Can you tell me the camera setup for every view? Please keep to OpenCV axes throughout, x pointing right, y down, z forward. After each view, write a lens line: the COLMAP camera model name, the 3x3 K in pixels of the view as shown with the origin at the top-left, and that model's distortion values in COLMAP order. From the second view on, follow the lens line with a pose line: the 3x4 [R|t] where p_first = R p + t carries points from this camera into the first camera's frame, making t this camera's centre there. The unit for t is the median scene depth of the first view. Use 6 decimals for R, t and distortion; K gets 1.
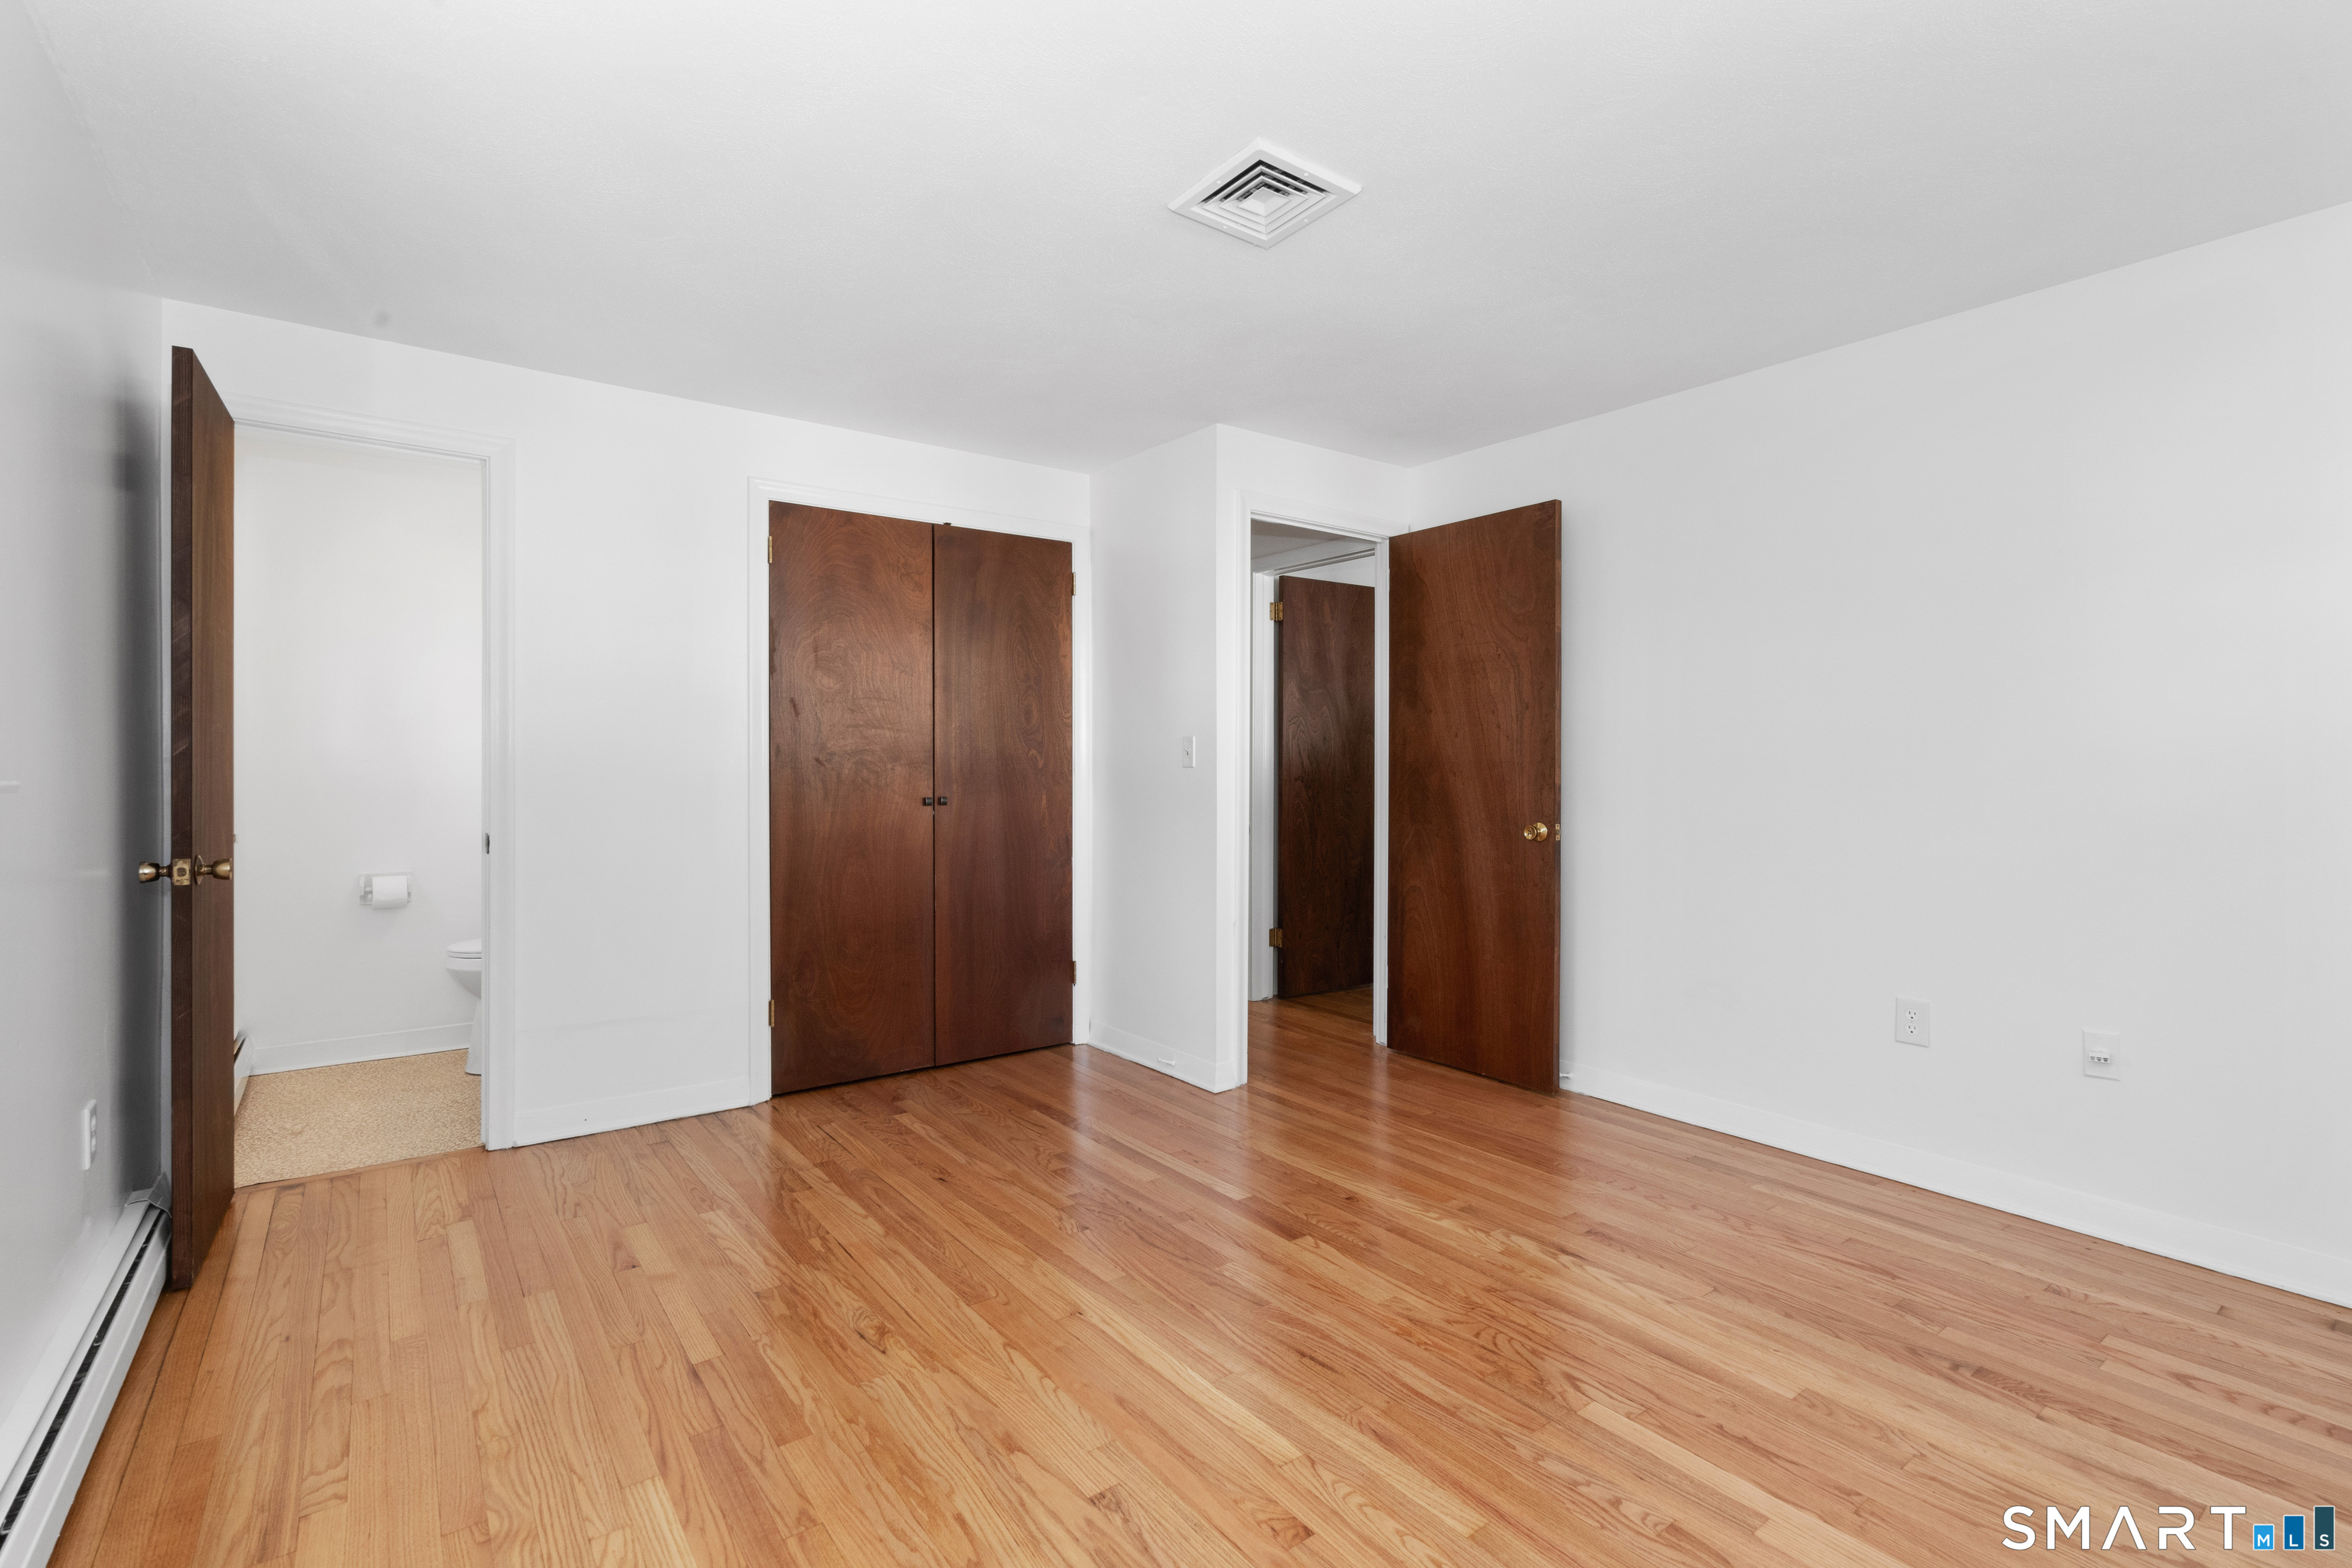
lens RADIAL K [[1087.0, 0, 1176.7], [0, 1087.0, 775.8], [0, 0, 1]] dist [0.000149, 0.000515]
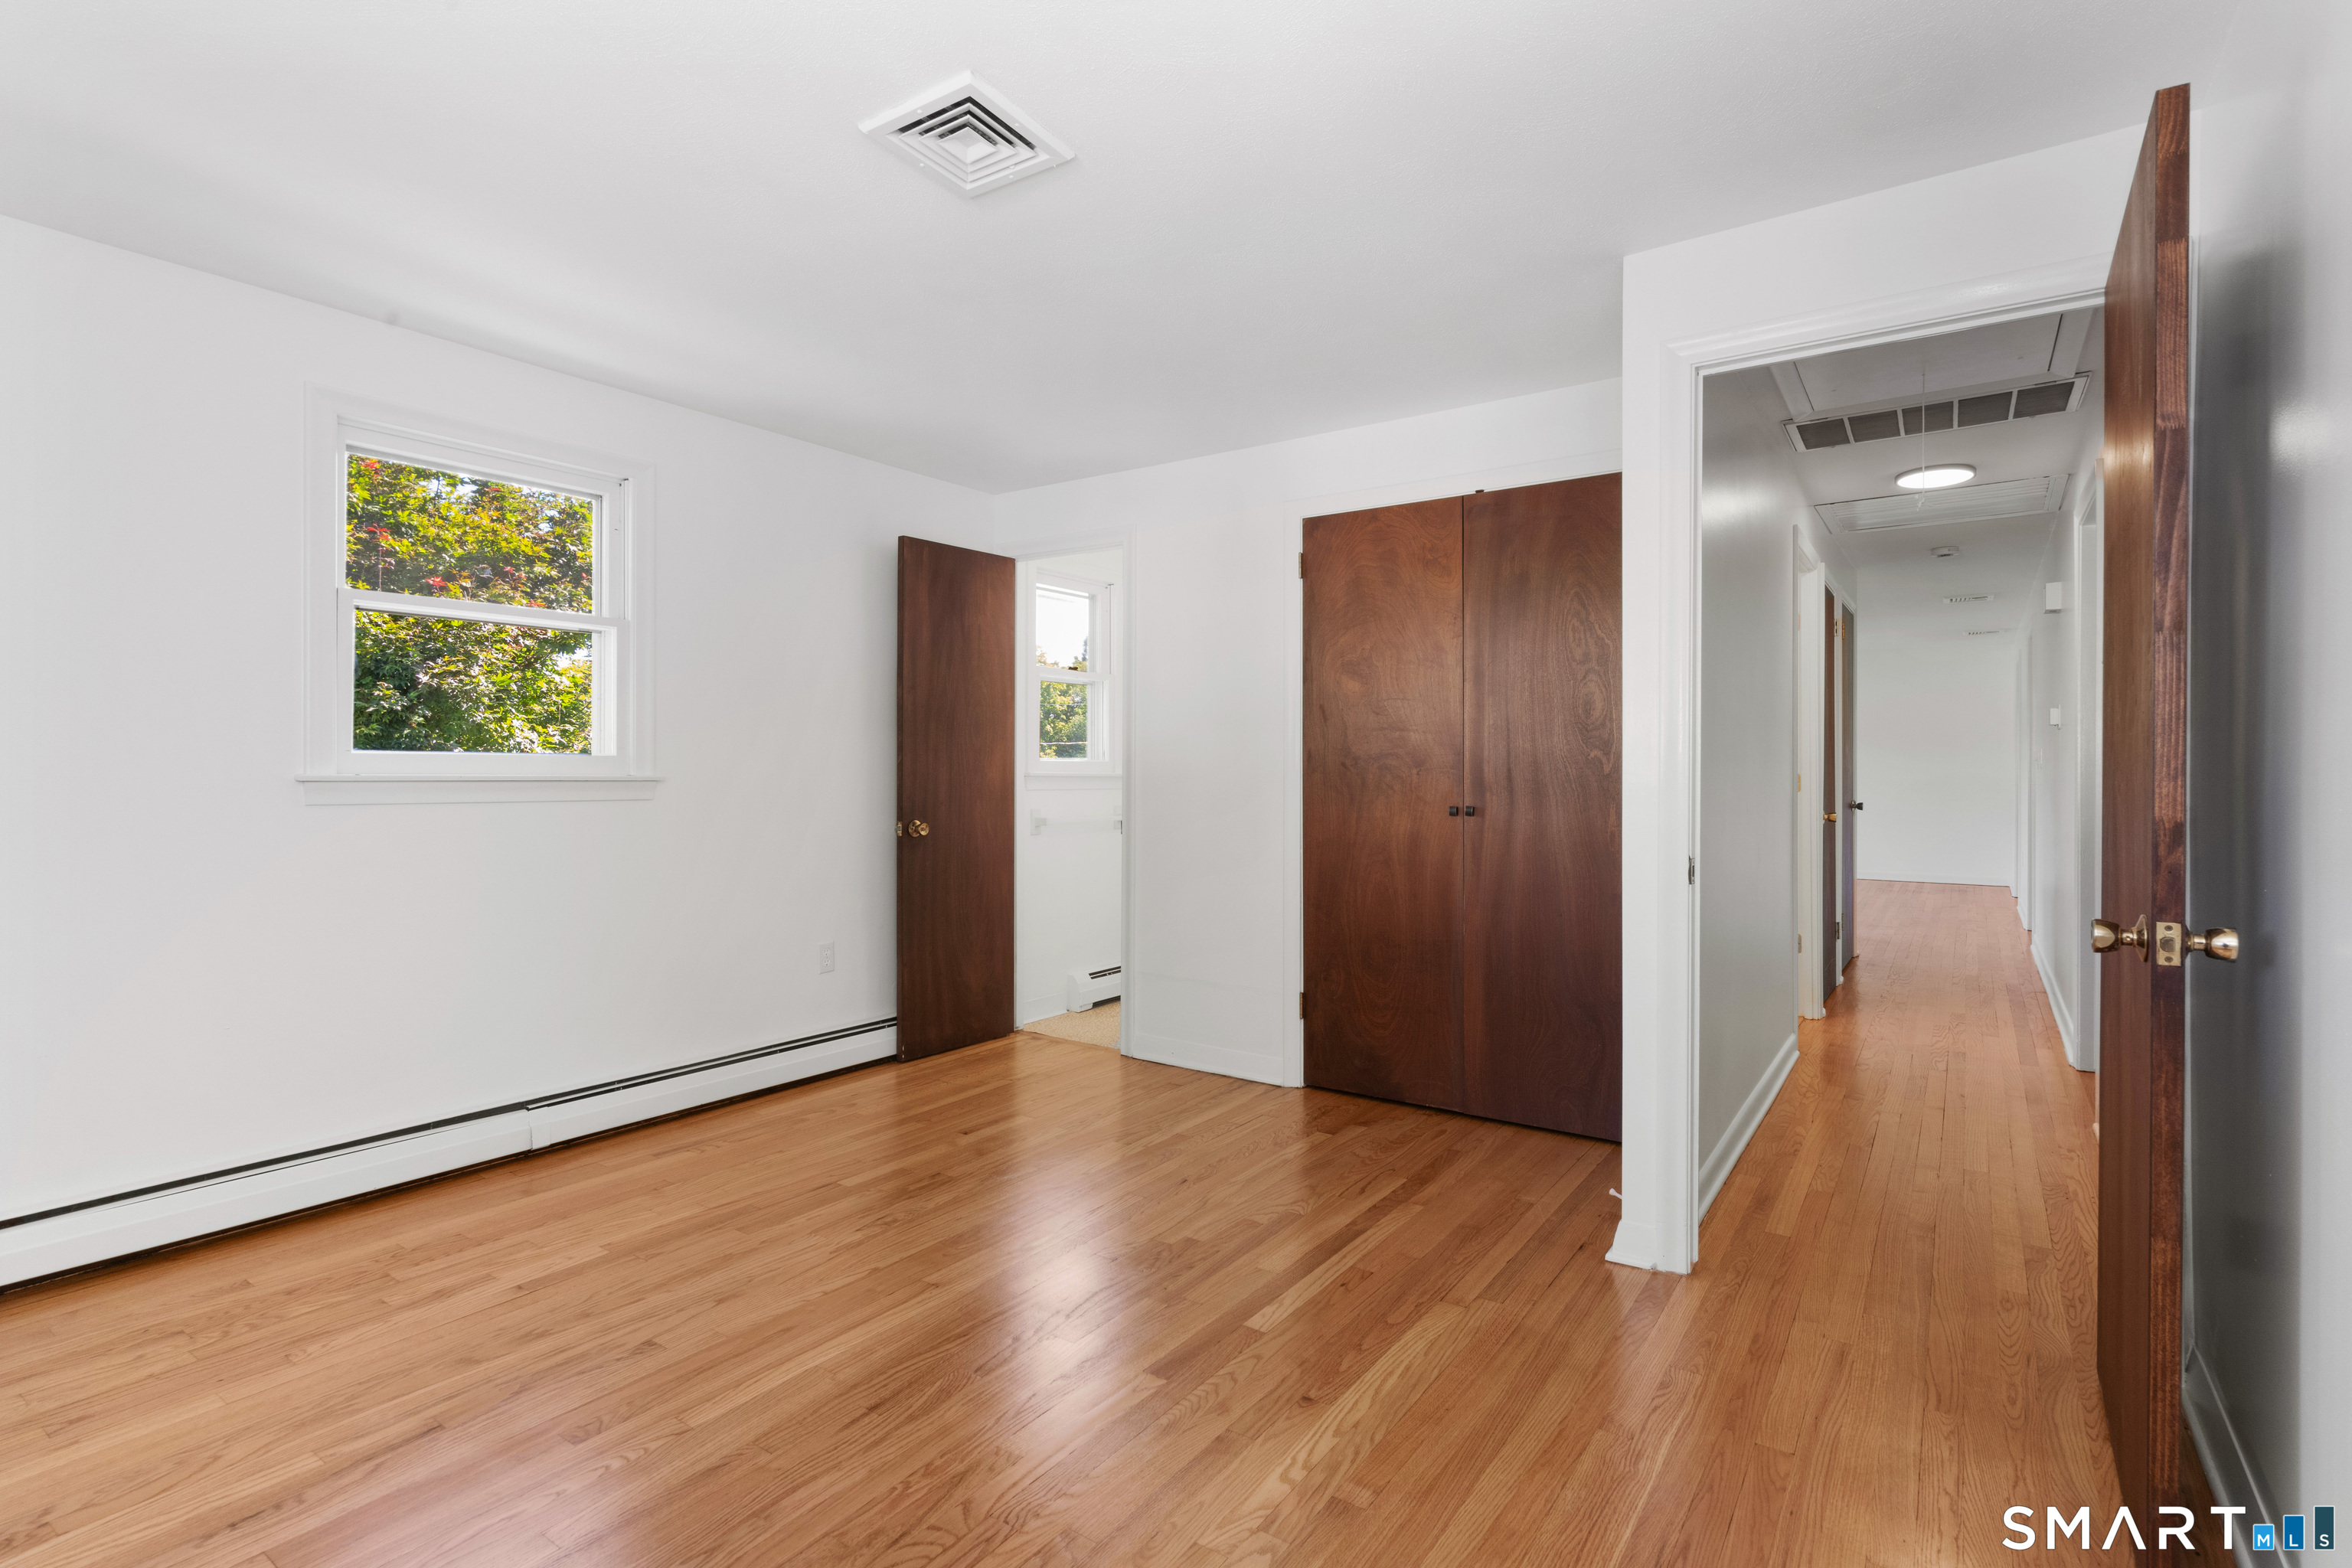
lens RADIAL K [[1128.4, 0, 1156.1], [0, 1128.4, 782.1], [0, 0, 1]] dist [0.001308, 0.000398]
pose [[0.301470, 0.011794, -0.953403, 0.806423], [-0.011837, 0.999893, 0.008627, -0.007494], [0.953402, 0.008685, 0.301577, 0.688138]]
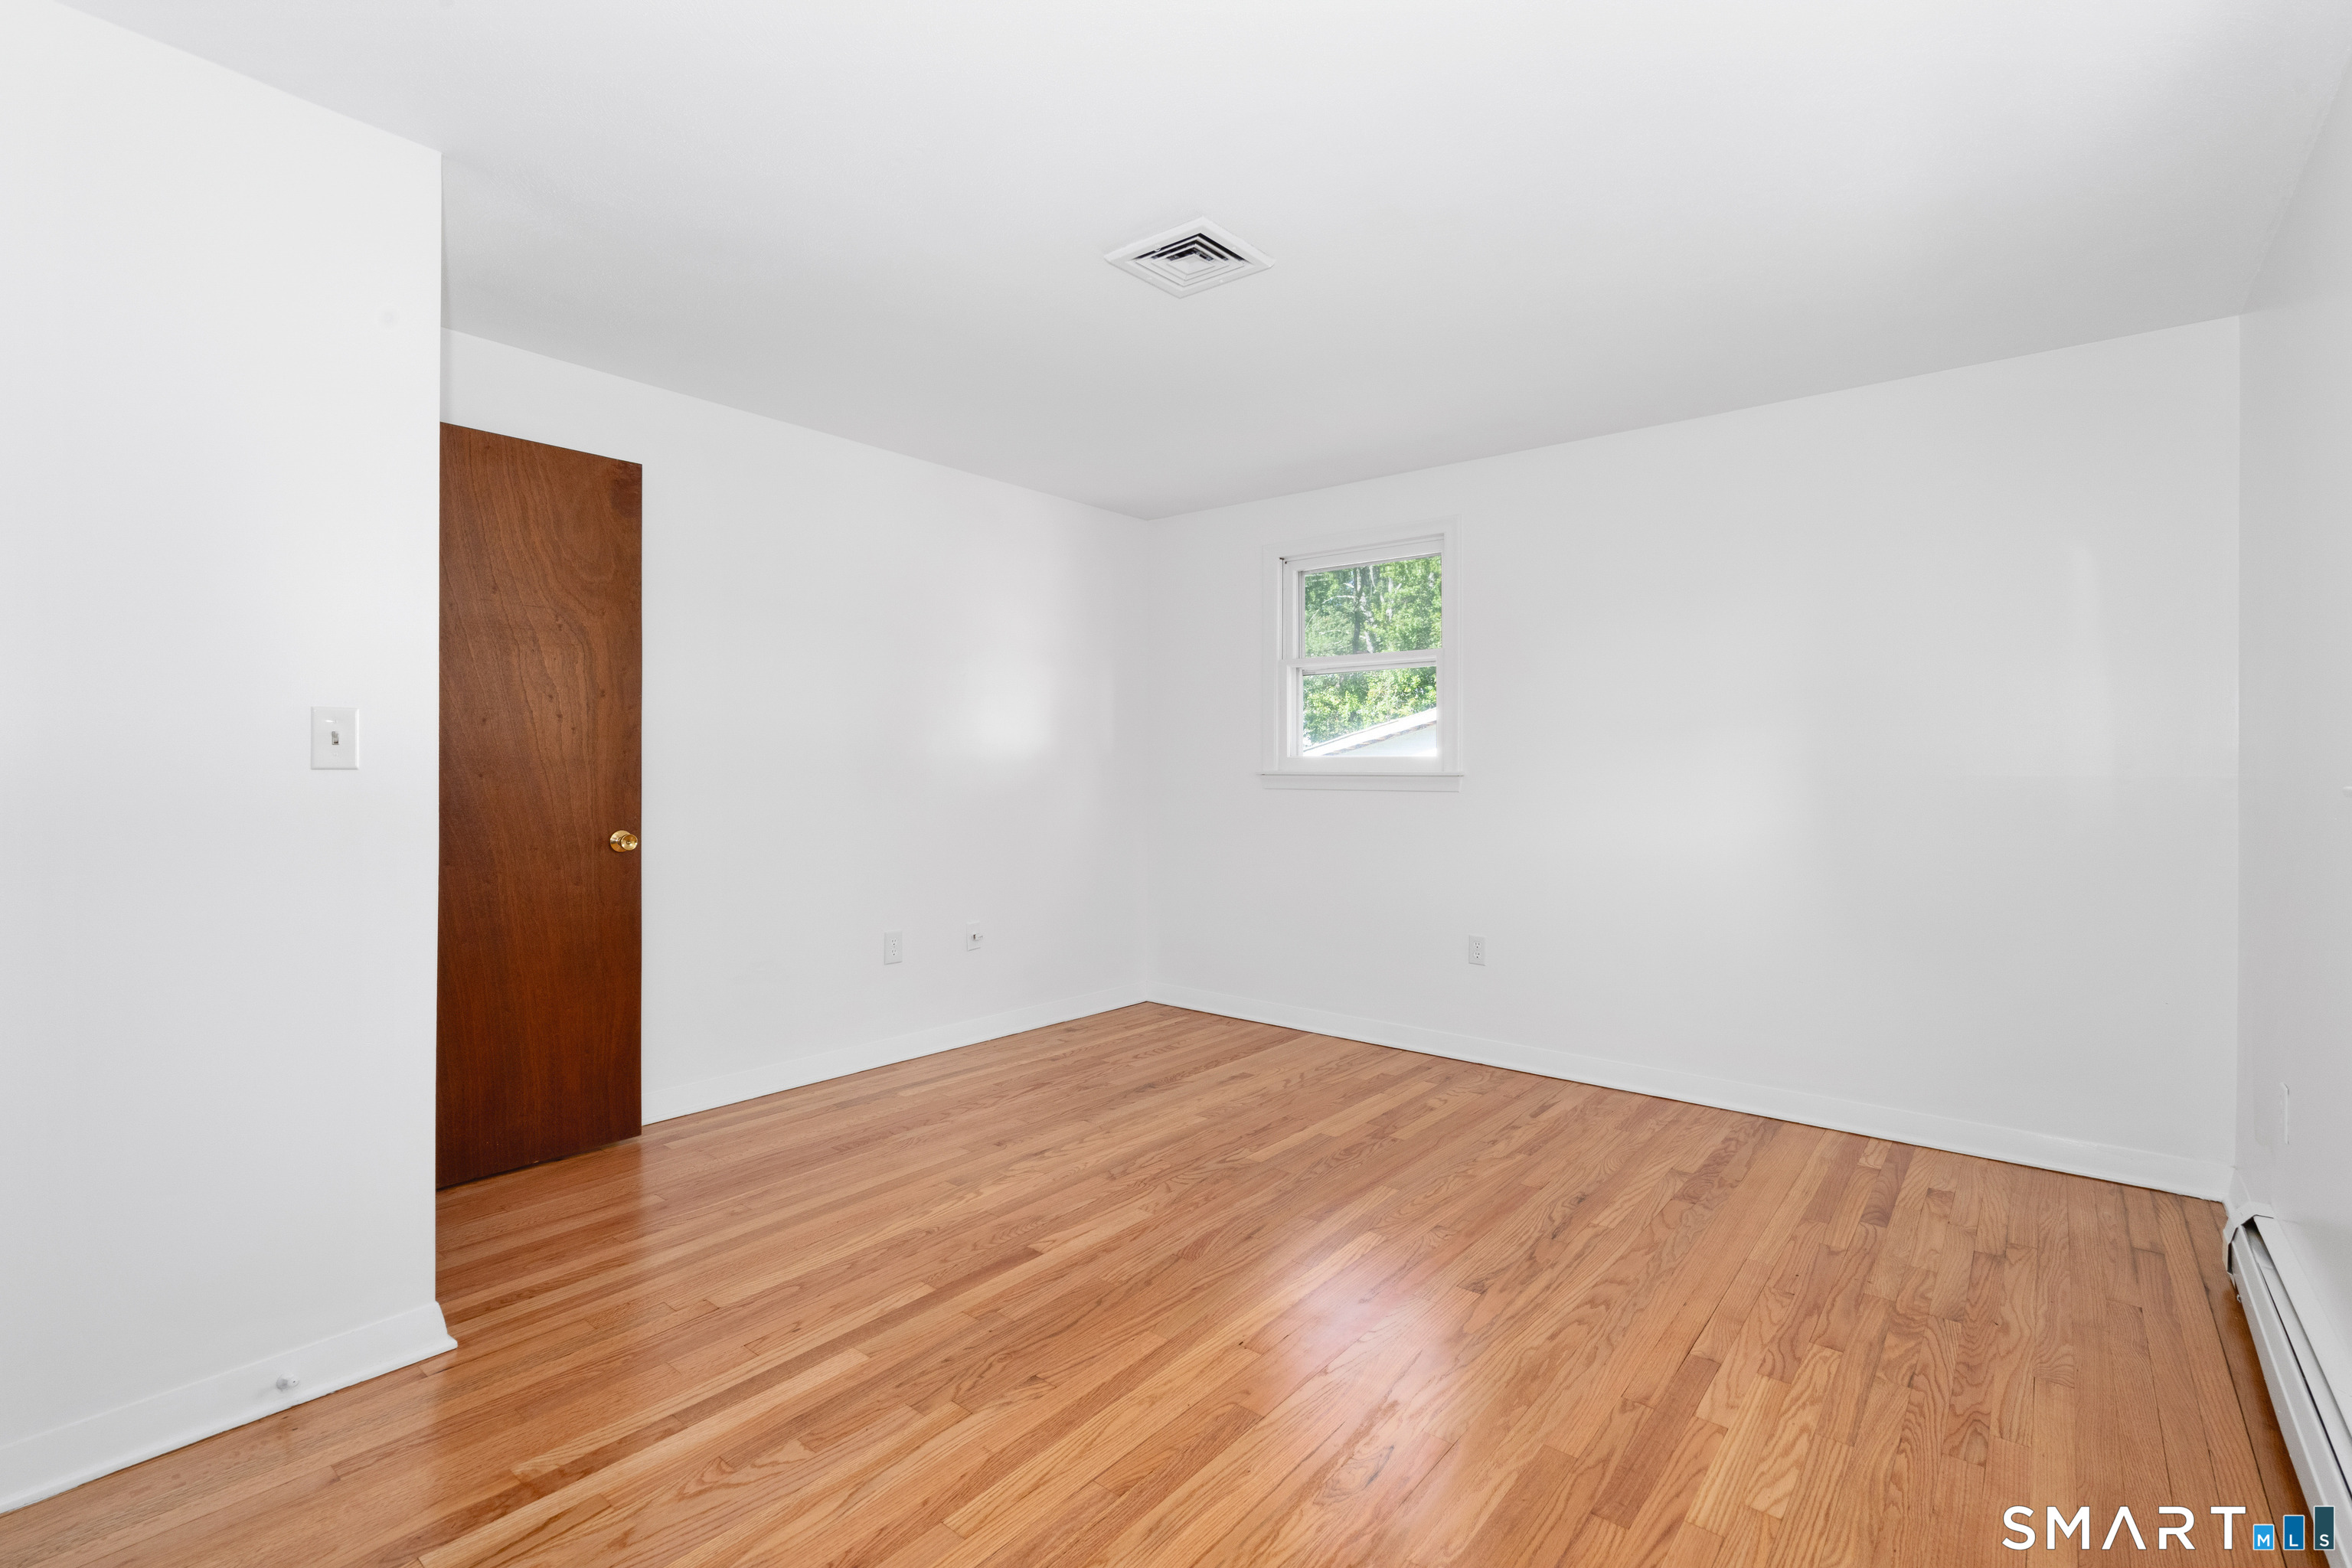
lens RADIAL K [[1066.2, 0, 1176.0], [0, 1066.2, 784.0], [0, 0, 1]] dist [0.002037, -0.000067]
pose [[-0.246512, -0.018721, 0.968959, -0.772273], [0.003404, 0.999791, 0.020183, -0.012791], [-0.969134, 0.008274, -0.246396, 1.016161]]
